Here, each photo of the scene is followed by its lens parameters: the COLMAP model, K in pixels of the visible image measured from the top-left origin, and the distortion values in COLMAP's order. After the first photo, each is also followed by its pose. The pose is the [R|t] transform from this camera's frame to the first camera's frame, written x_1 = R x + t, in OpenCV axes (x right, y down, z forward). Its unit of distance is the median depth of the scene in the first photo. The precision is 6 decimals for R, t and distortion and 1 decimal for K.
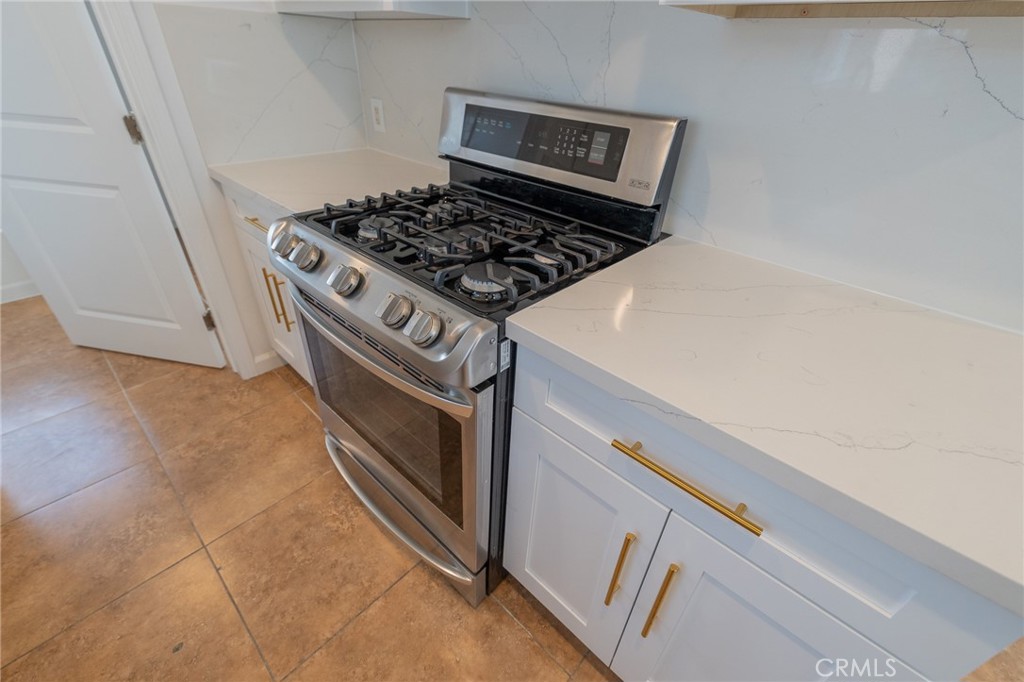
lens RADIAL K [[427.2, 0, 517.6], [0, 427.2, 337.6], [0, 0, 1]] dist [0.004688, 0.000262]
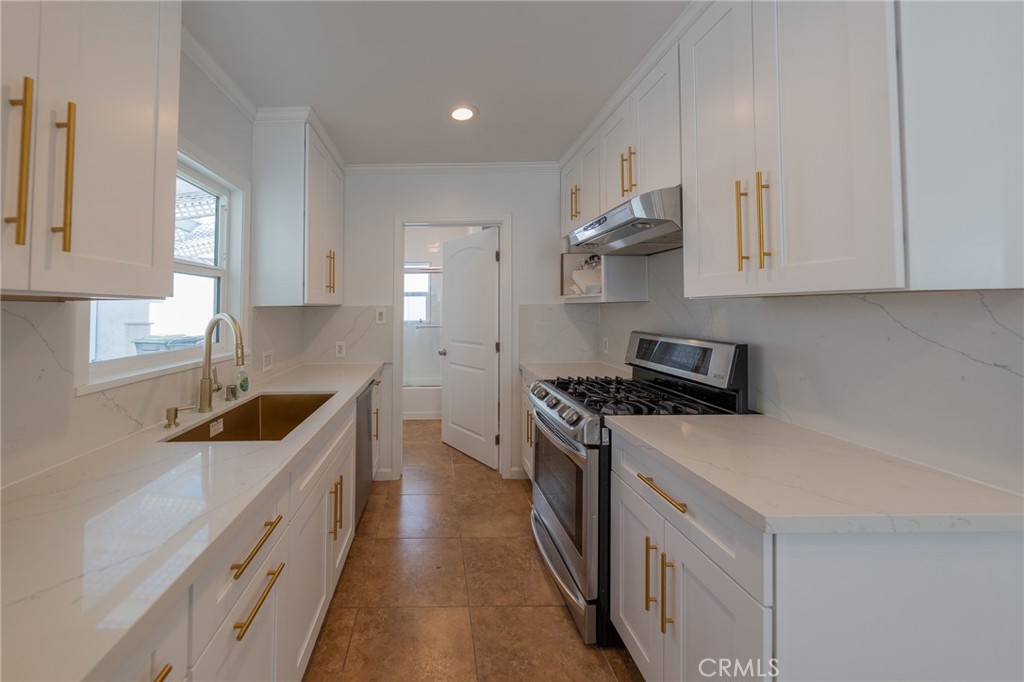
lens RADIAL K [[372.5, 0, 437.2], [0, 372.5, 301.2], [0, 0, 1]] dist [-0.025288, -0.000042]
pose [[0.677647, -0.065934, -0.732426, 0.493577], [-0.371539, 0.828814, -0.418362, 0.350641], [0.634629, 0.555626, 0.537146, -0.562757]]
